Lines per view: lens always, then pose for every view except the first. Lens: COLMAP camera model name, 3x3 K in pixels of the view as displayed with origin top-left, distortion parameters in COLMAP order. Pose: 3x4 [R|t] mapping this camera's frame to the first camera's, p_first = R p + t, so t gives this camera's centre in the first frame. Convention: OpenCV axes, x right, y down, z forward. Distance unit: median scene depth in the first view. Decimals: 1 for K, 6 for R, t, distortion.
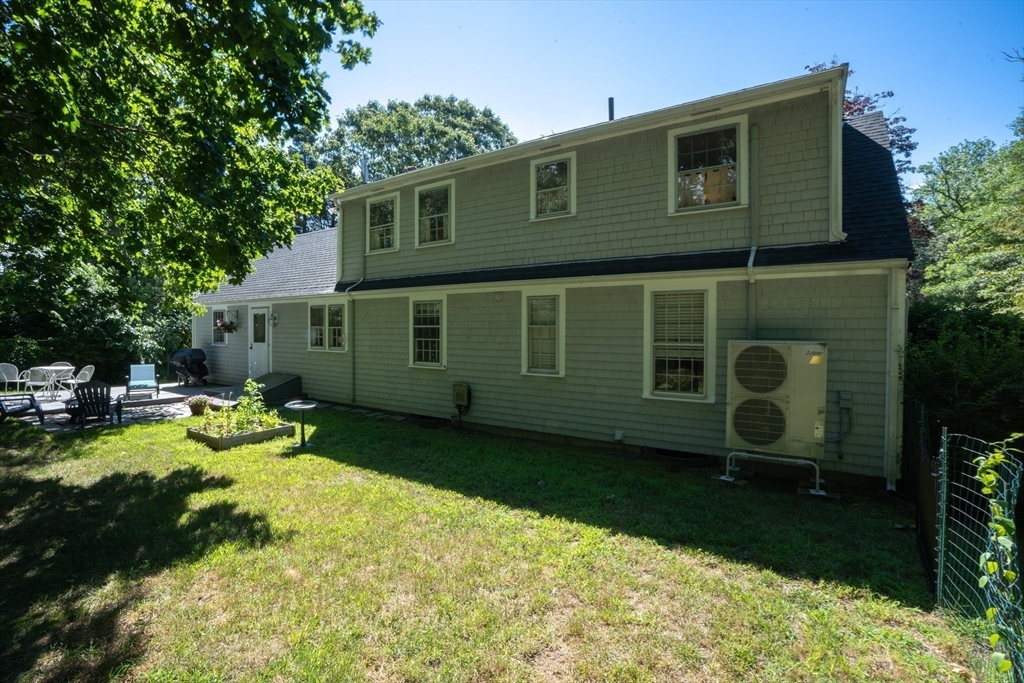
lens RADIAL K [[476.1, 0, 512.3], [0, 476.1, 342.3], [0, 0, 1]] dist [0.000778, 0.000080]
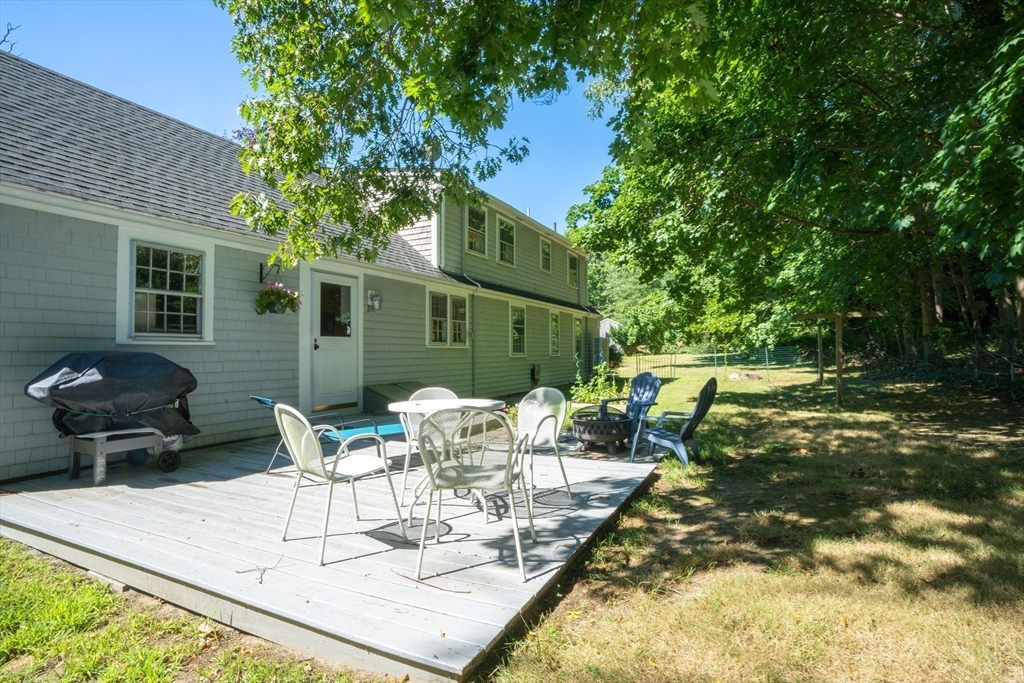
lens RADIAL K [[476.1, 0, 513.5], [0, 476.1, 341.1], [0, 0, 1]] dist [0.000778, 0.000080]
pose [[-0.112958, 0.000073, 0.993600, -1.243125], [0.003078, 0.999995, 0.000276, 0.007239], [-0.993595, 0.003089, -0.112957, 0.966253]]
